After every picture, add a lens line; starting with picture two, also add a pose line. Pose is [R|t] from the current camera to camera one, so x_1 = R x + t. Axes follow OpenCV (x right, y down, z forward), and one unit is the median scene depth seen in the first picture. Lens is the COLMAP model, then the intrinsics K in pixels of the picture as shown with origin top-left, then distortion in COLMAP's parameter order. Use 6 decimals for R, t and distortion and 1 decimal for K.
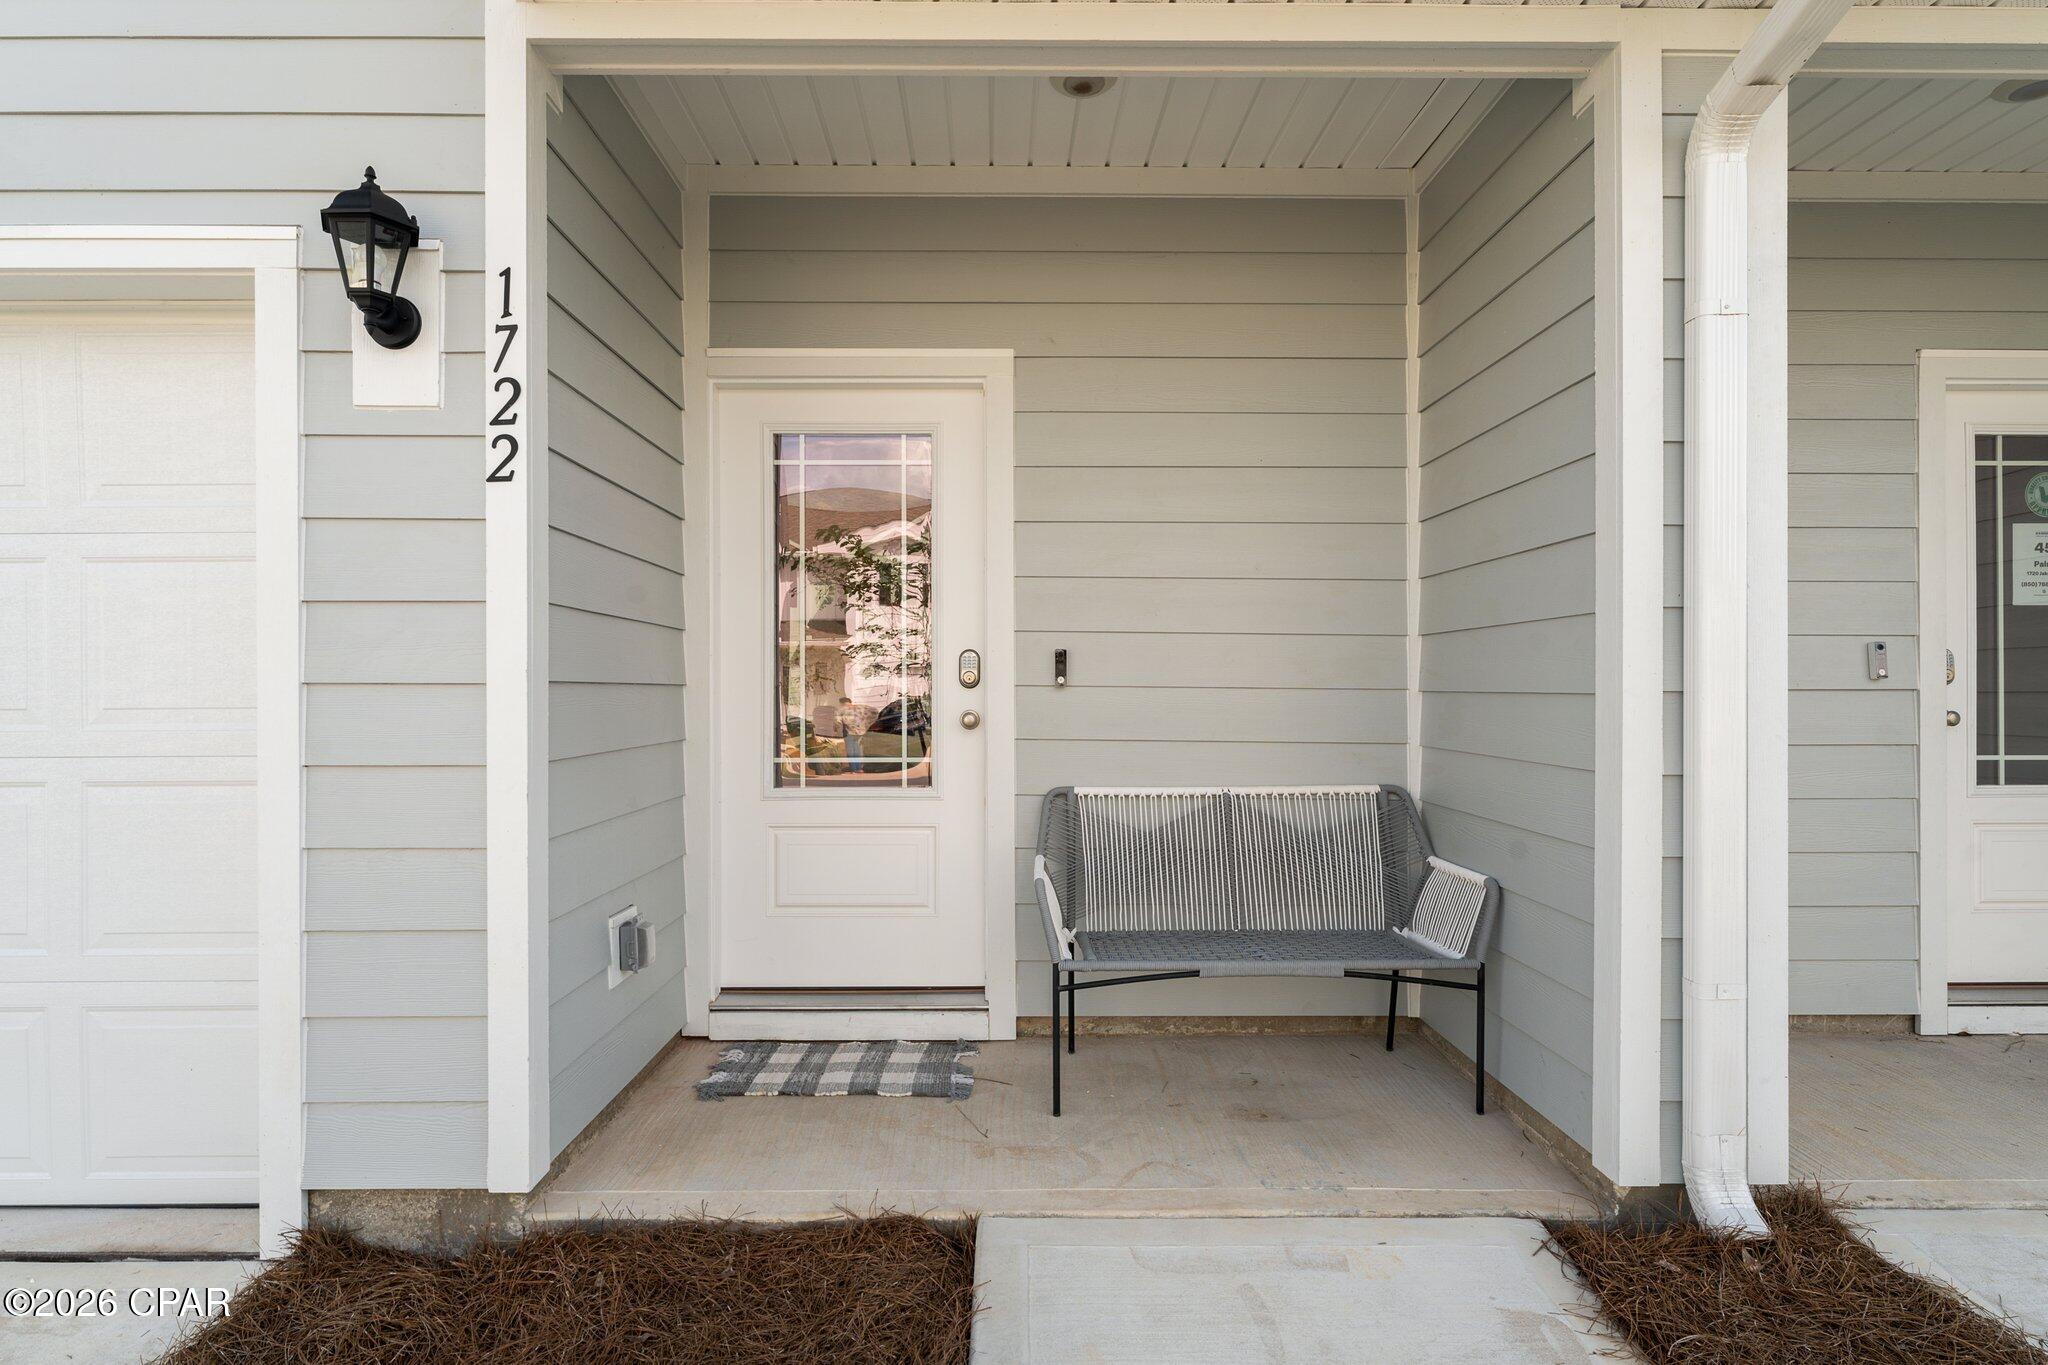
lens RADIAL K [[1099.0, 0, 1019.7], [0, 1099.0, 687.8], [0, 0, 1]] dist [0.000130, -0.000011]
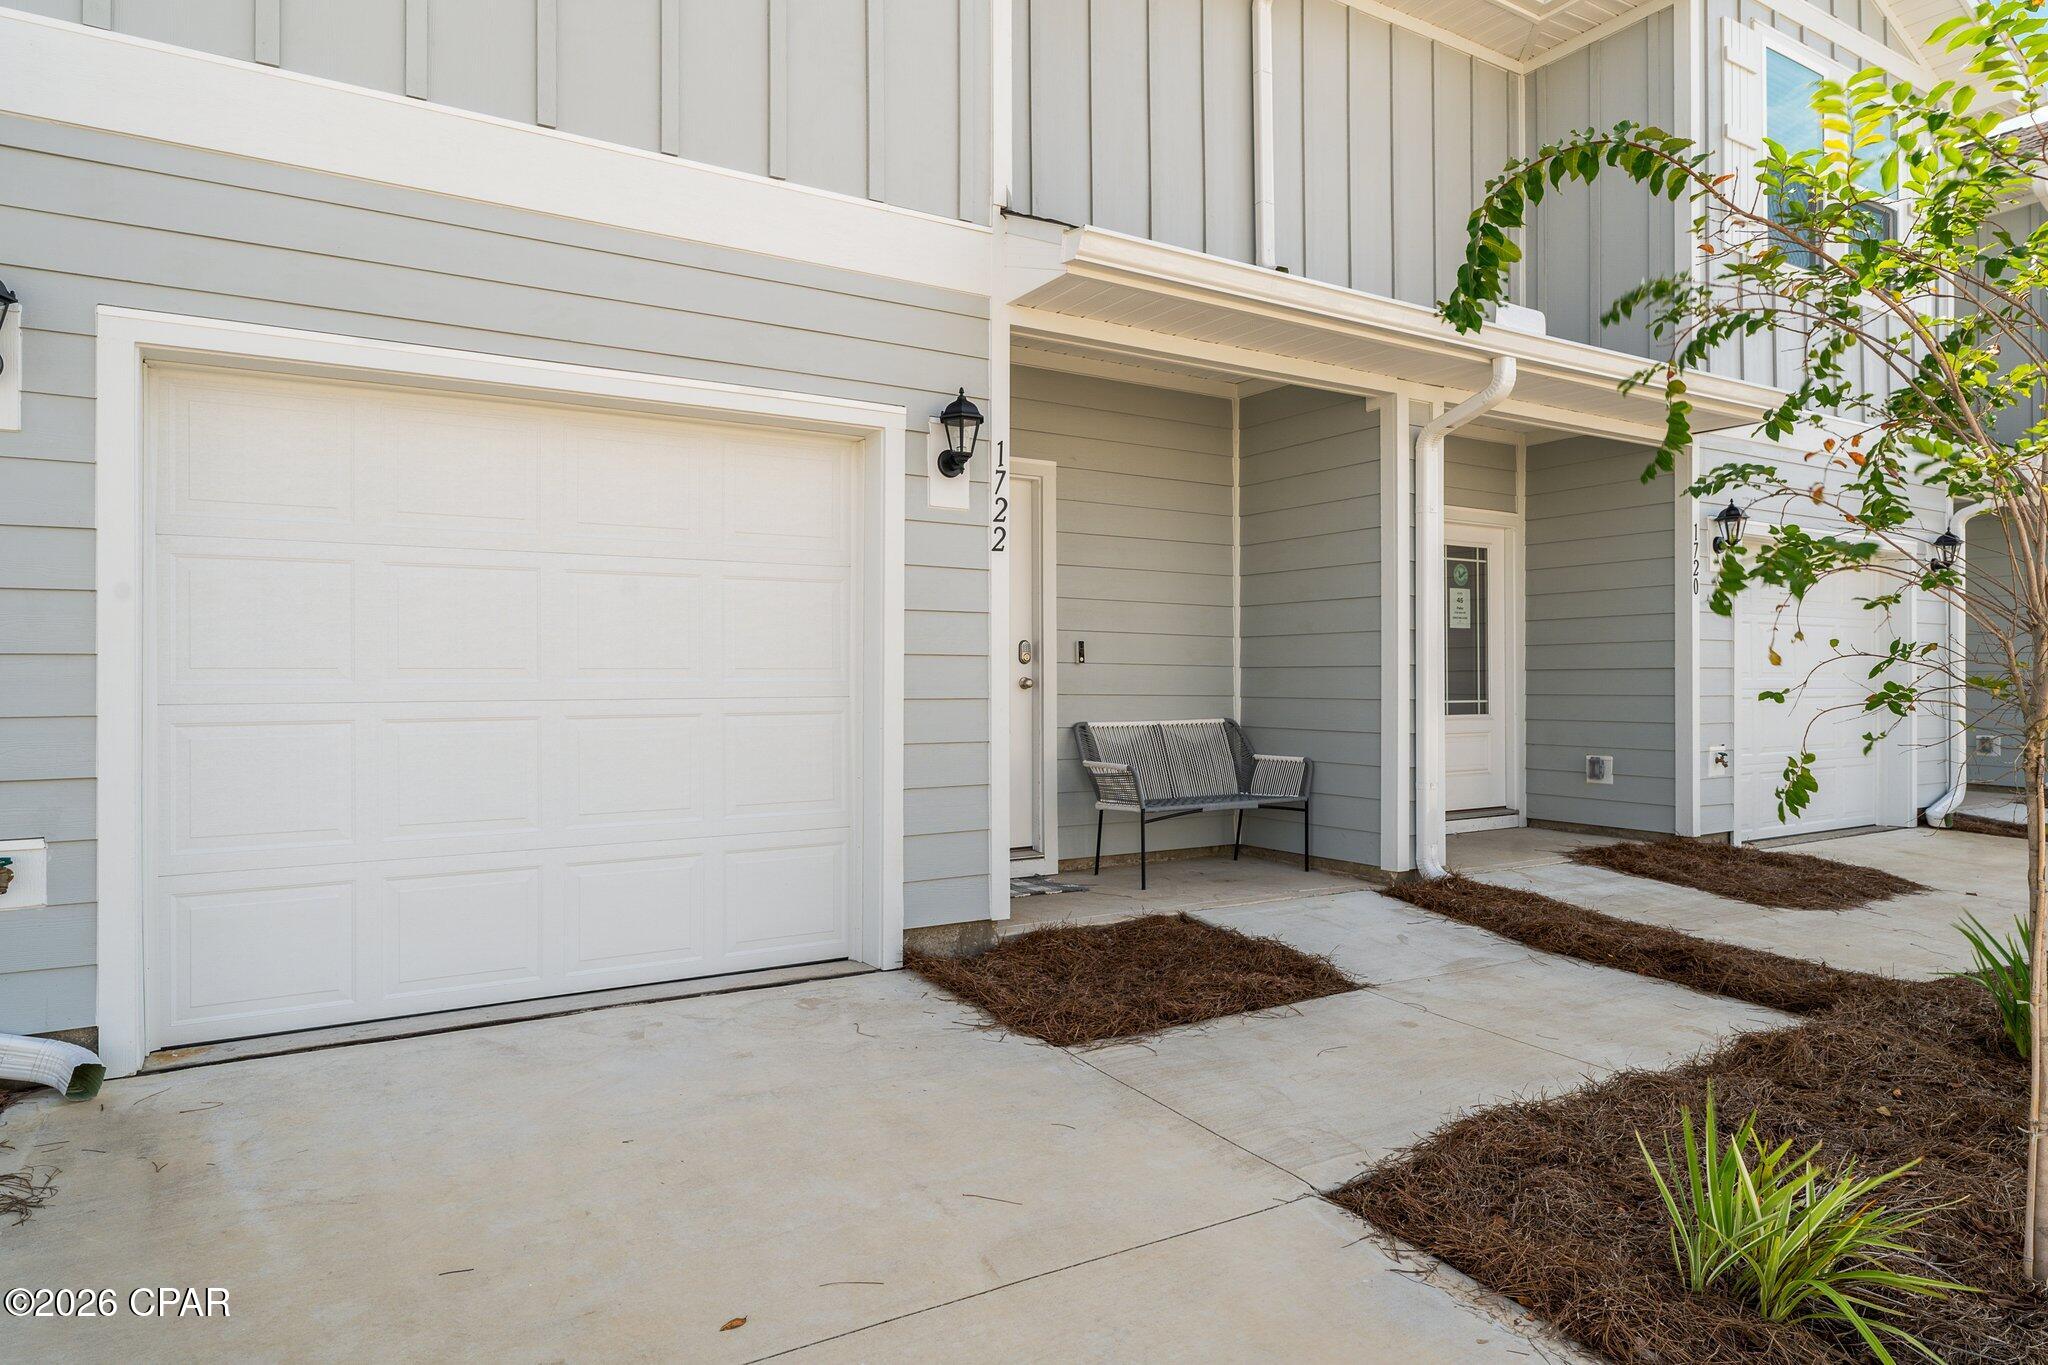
lens RADIAL K [[1221.0, 0, 1025.6], [0, 1221.0, 678.4], [0, 0, 1]] dist [-0.003619, -0.000163]
pose [[0.853858, 0.002554, 0.520500, -1.519469], [-0.001087, 0.999995, -0.003124, 0.042050], [-0.520505, 0.002102, 0.853856, -0.841555]]
